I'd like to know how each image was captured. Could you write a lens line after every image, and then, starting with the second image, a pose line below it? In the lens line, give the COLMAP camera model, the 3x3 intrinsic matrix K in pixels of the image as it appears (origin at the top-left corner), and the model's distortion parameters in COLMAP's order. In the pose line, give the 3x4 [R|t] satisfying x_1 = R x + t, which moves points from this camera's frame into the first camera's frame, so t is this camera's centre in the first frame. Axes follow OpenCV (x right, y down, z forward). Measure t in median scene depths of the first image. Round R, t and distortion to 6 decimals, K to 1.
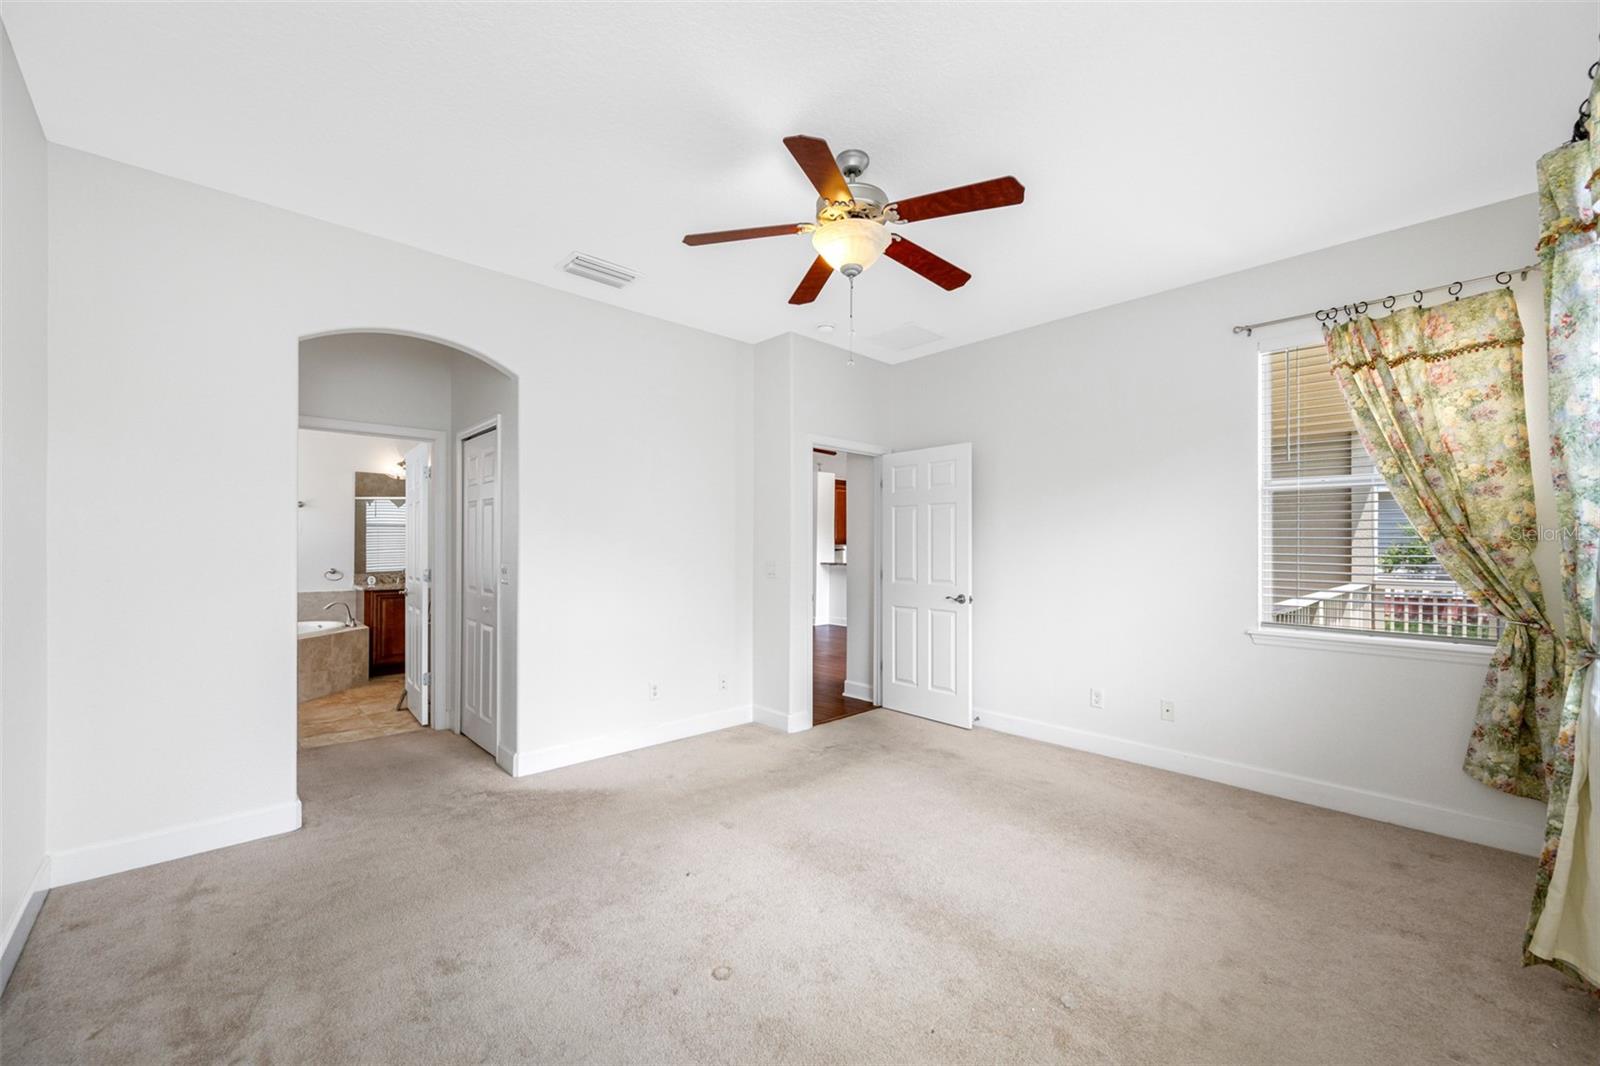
lens RADIAL K [[639.2, 0, 804.9], [0, 639.2, 534.5], [0, 0, 1]] dist [-0.009769, -0.000538]
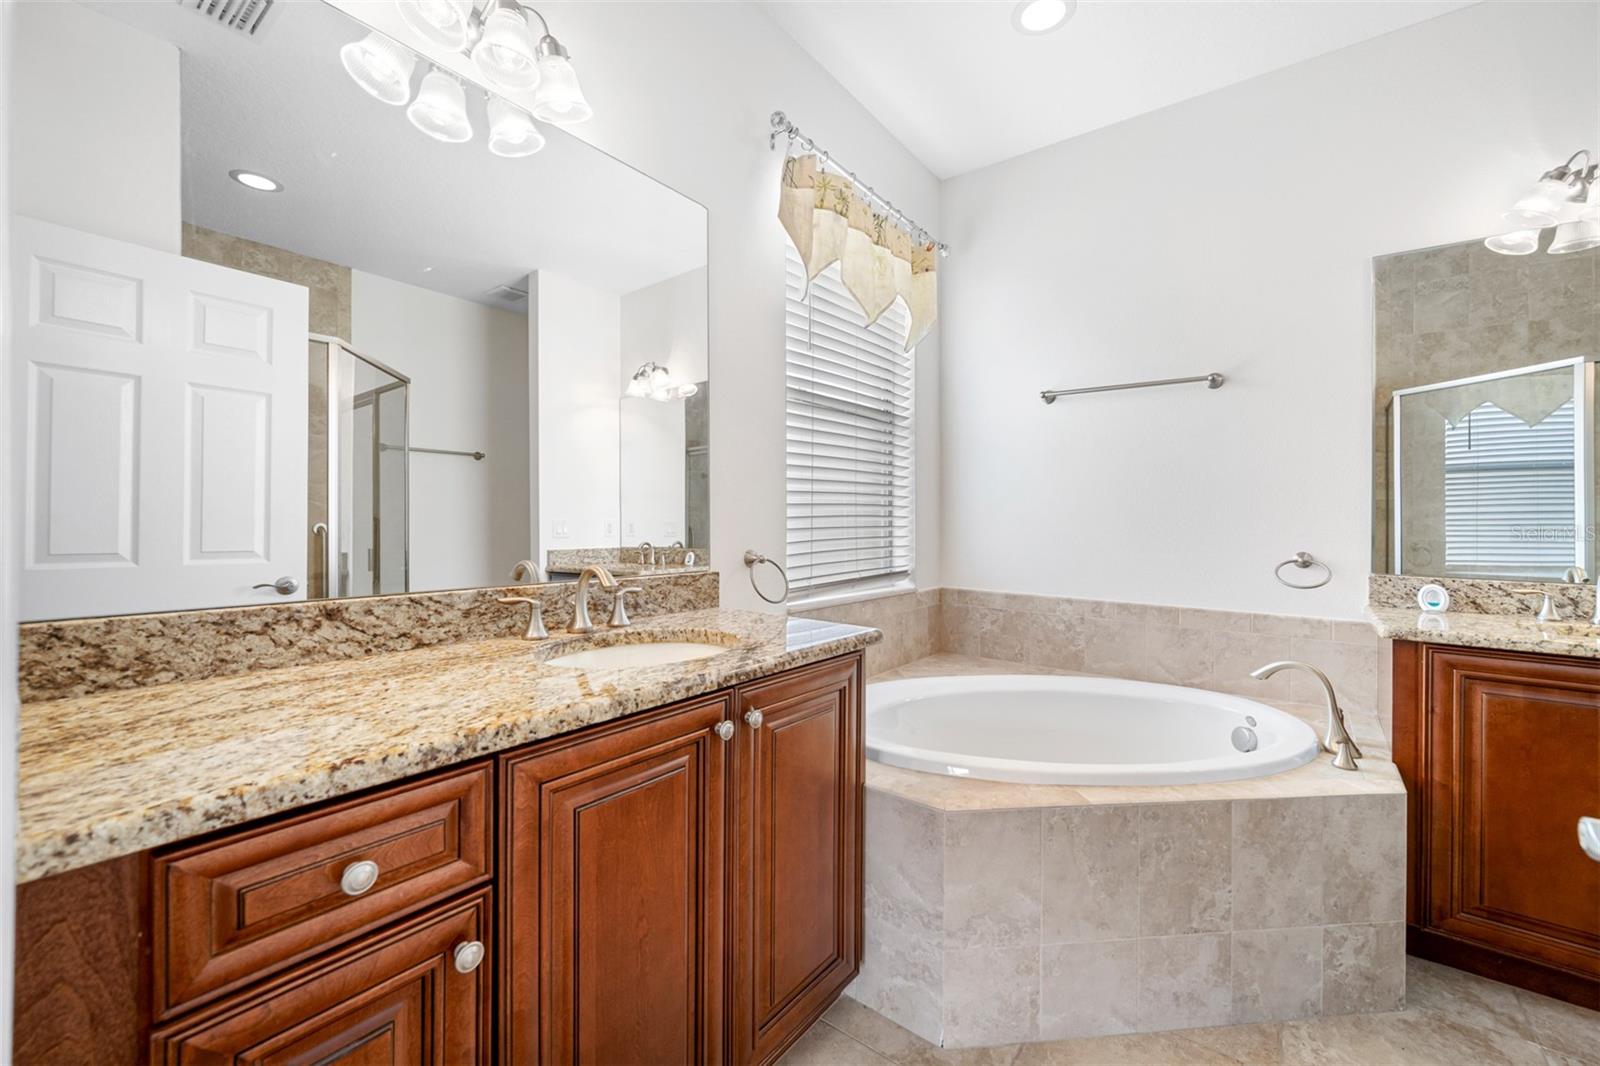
lens RADIAL K [[639.2, 0, 804.2], [0, 639.2, 523.8], [0, 0, 1]] dist [-0.009769, -0.000538]
pose [[0.149465, -0.007205, -0.988741, -0.488462], [0.012866, 0.999903, -0.005342, 0.039815], [0.988683, -0.011923, 0.149544, 0.751950]]
